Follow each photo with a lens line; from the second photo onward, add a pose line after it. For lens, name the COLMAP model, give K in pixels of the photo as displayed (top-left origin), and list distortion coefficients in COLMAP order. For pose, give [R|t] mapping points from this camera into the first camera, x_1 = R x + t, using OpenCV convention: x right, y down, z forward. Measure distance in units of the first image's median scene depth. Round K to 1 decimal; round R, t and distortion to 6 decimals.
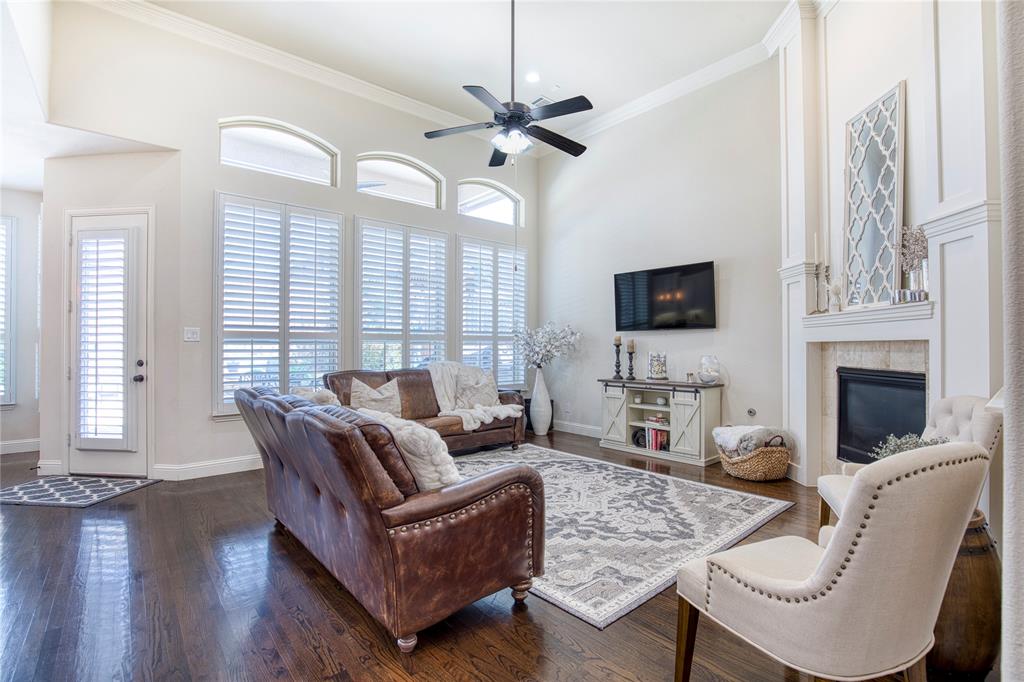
lens RADIAL K [[471.6, 0, 512.0], [0, 471.6, 341.0], [0, 0, 1]] dist [-0.027466, 0.001095]
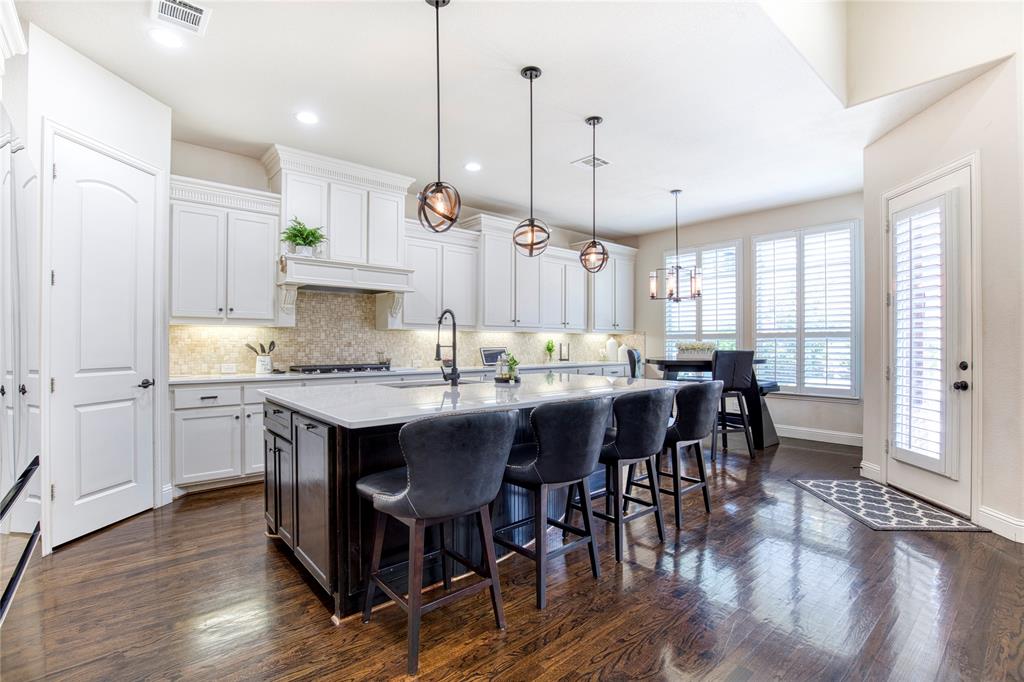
lens RADIAL K [[471.6, 0, 512.0], [0, 471.6, 341.0], [0, 0, 1]] dist [-0.027466, 0.001095]
pose [[0.007288, -0.003952, -0.999966, -0.055251], [0.011376, 0.999928, -0.003869, 0.002267], [0.999909, -0.011348, 0.007332, 0.258516]]
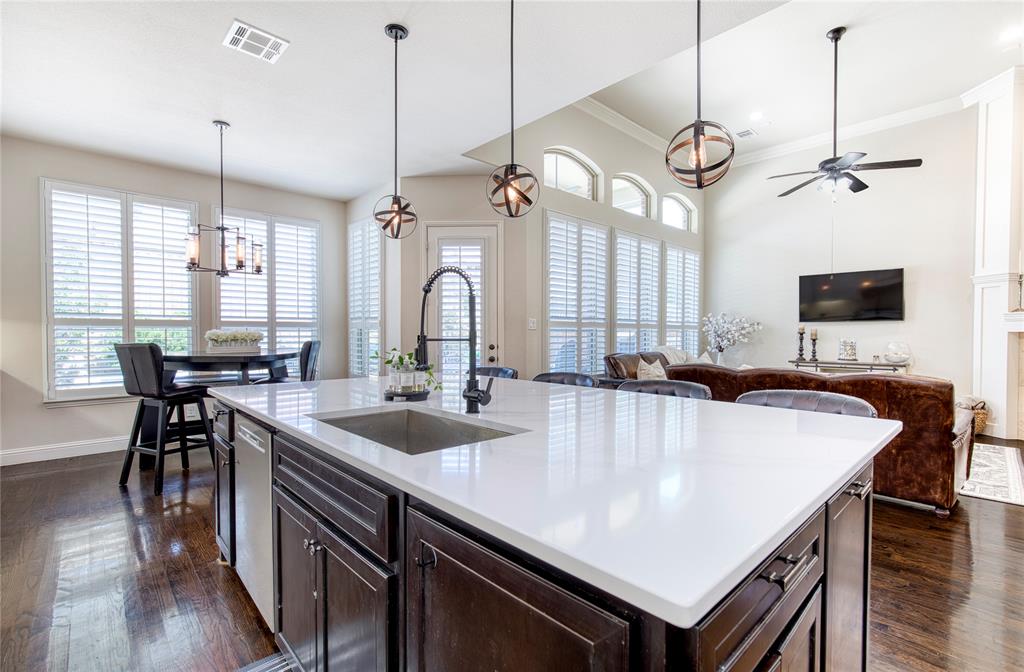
lens RADIAL K [[458.7, 0, 518.2], [0, 458.7, 341.3], [0, 0, 1]] dist [-0.001108, 0.000052]
pose [[0.998663, 0.002338, 0.051648, -0.803643], [-0.003846, 0.999568, 0.029122, -0.003547], [-0.051558, -0.029282, 0.998241, -0.236788]]
